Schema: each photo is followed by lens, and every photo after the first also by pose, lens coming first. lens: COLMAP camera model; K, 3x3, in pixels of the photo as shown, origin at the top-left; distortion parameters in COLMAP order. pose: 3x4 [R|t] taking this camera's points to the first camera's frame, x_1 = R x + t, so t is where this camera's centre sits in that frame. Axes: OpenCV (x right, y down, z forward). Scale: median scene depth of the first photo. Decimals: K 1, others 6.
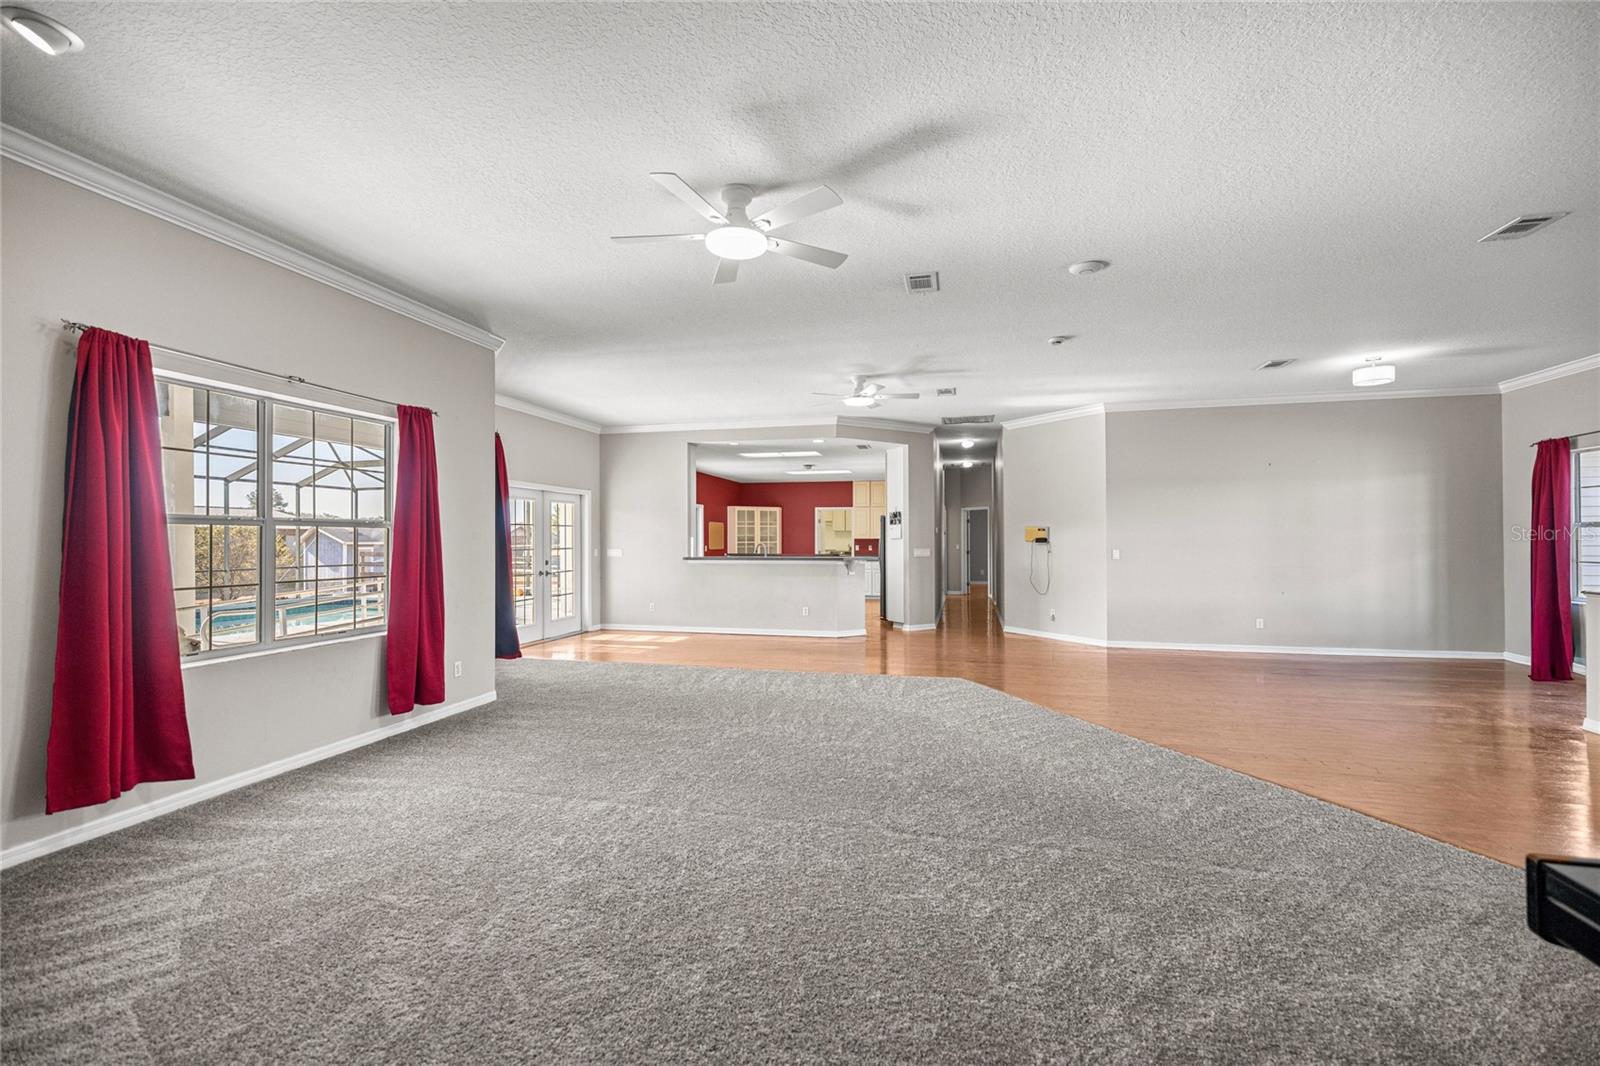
lens RADIAL K [[676.9, 0, 797.0], [0, 676.9, 534.5], [0, 0, 1]] dist [0.000580, -0.000209]
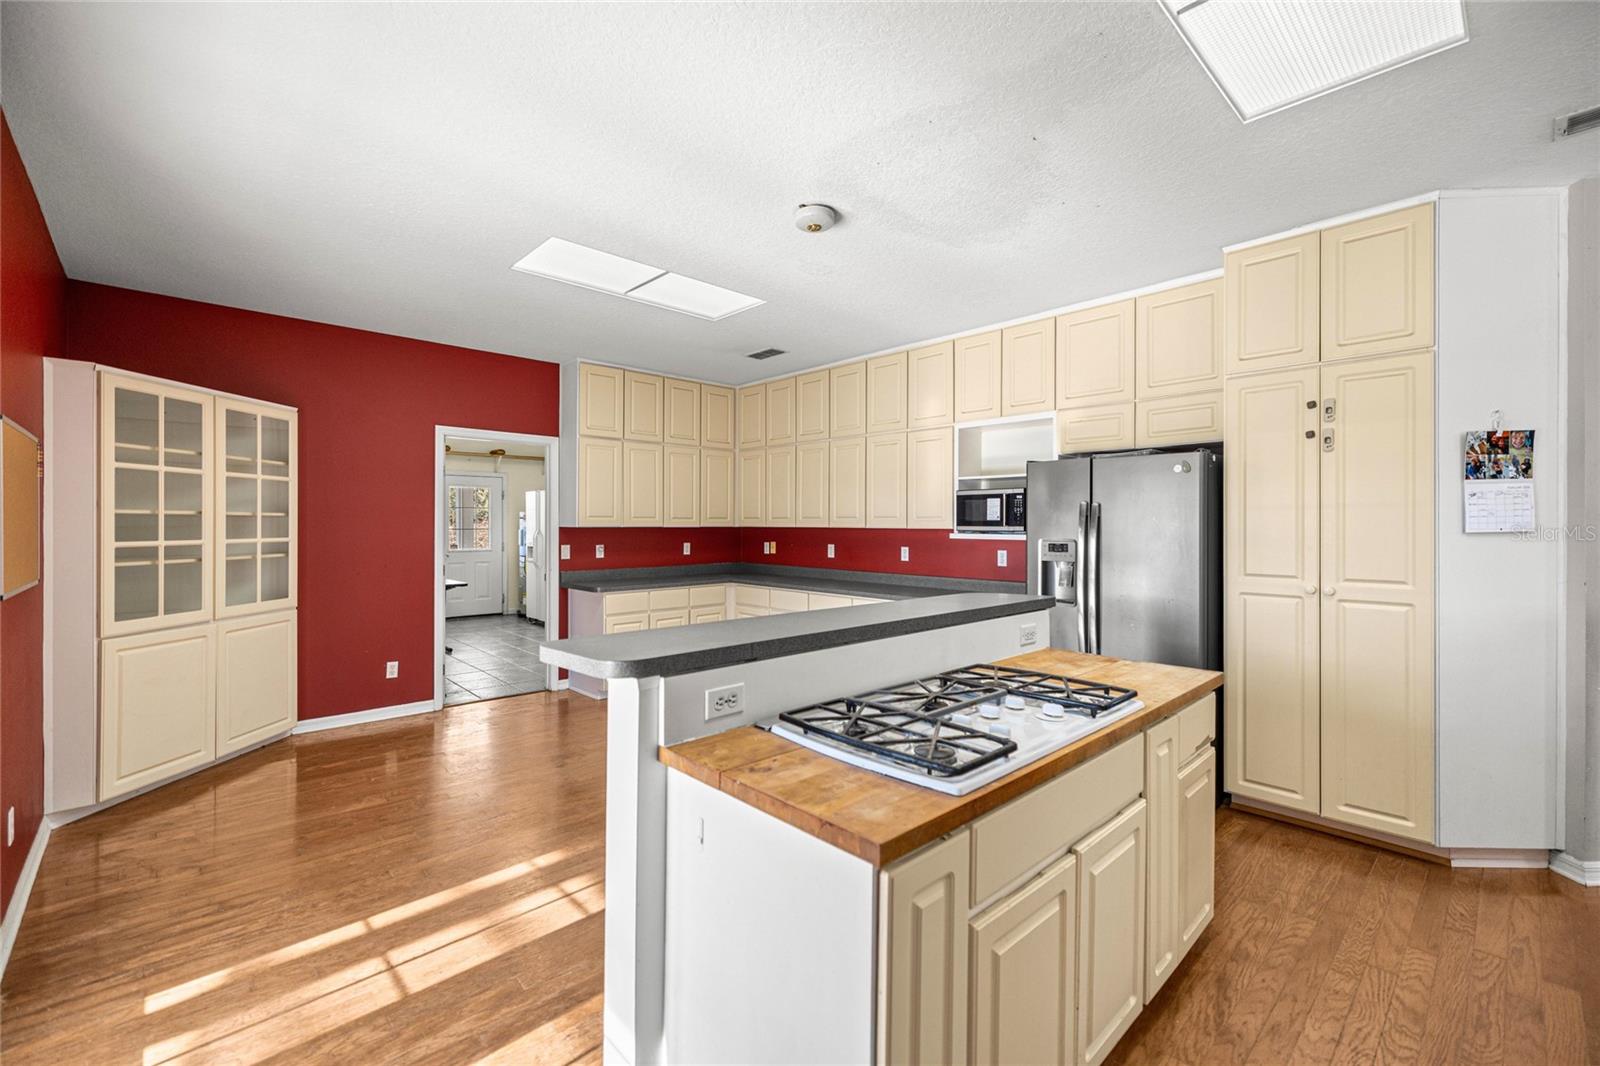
lens RADIAL K [[676.9, 0, 798.3], [0, 676.9, 525.9], [0, 0, 1]] dist [0.000580, -0.000209]
pose [[0.544926, 0.002162, 0.838481, -0.180178], [-0.008860, 0.999956, 0.003179, 0.004265], [-0.838437, -0.009161, 0.544921, 0.875053]]
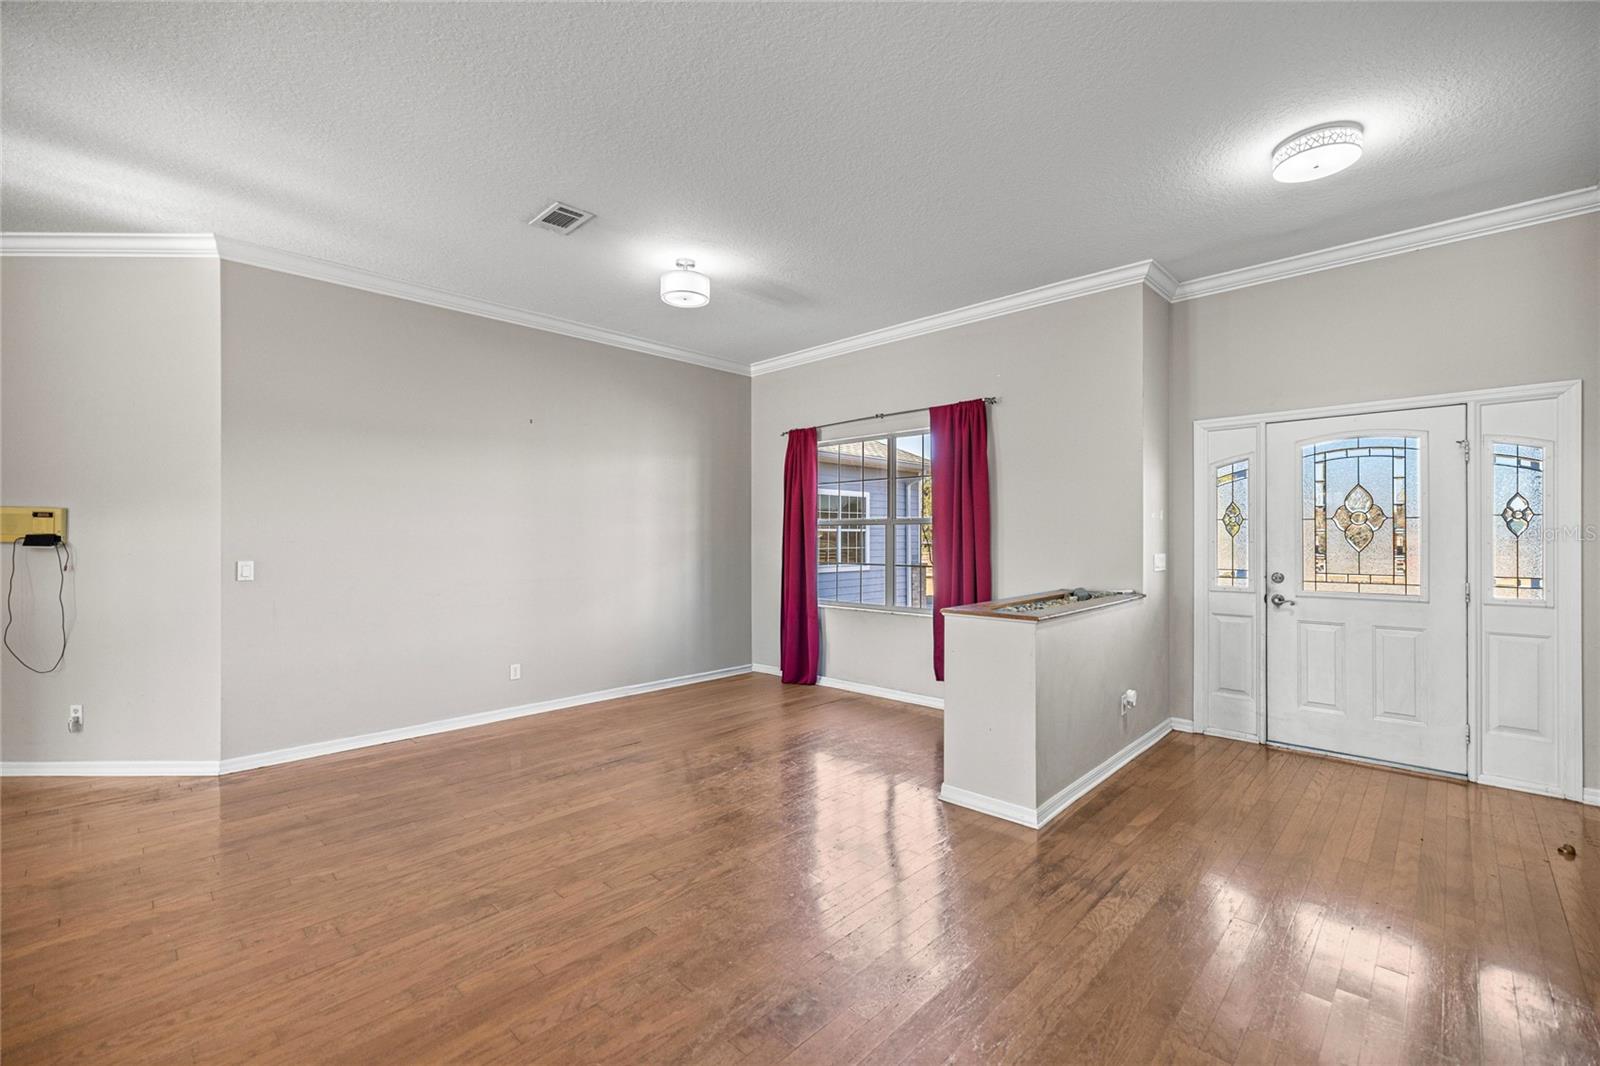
lens RADIAL K [[676.9, 0, 803.4], [0, 676.9, 534.4], [0, 0, 1]] dist [0.000580, -0.000209]
pose [[0.497837, 0.002120, 0.867268, 0.169185], [-0.008443, 0.999961, 0.002403, 0.000068], [-0.867230, -0.008519, 0.497836, 0.284620]]
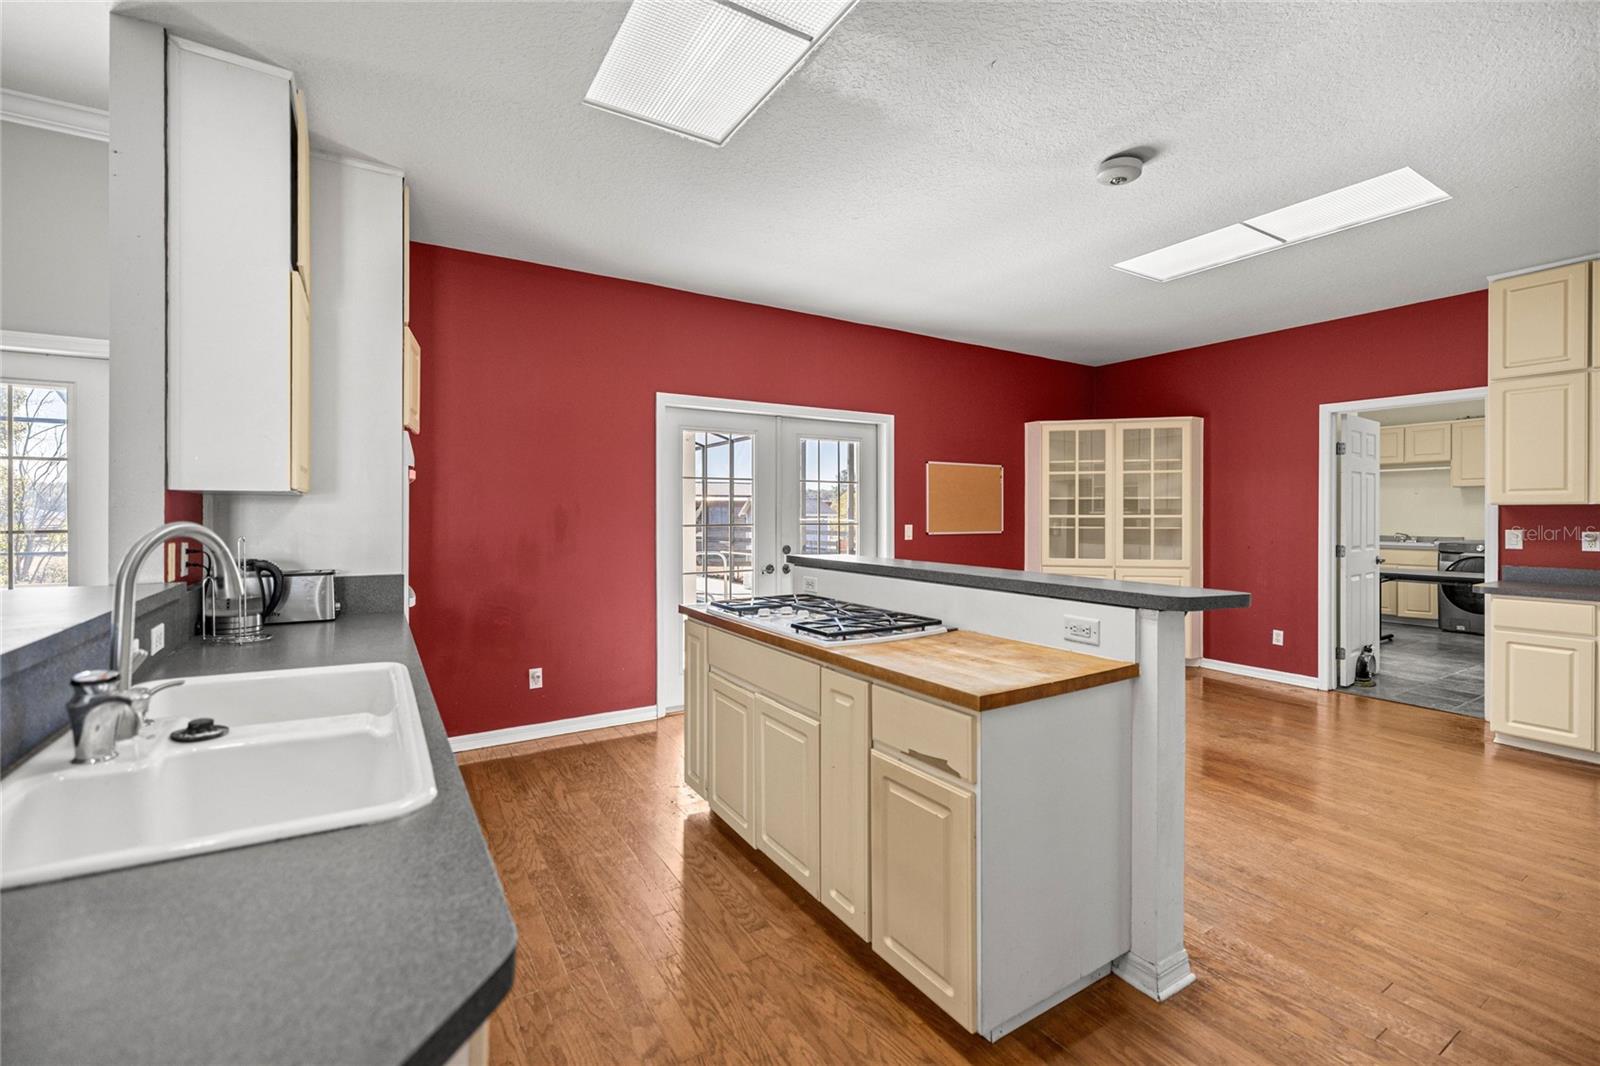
lens RADIAL K [[676.9, 0, 787.7], [0, 676.9, 518.2], [0, 0, 1]] dist [0.000580, -0.000209]
pose [[0.709801, 0.008151, -0.704355, 0.092263], [0.002542, 0.999897, 0.014132, 0.008590], [0.704398, -0.011822, 0.709707, 0.766923]]
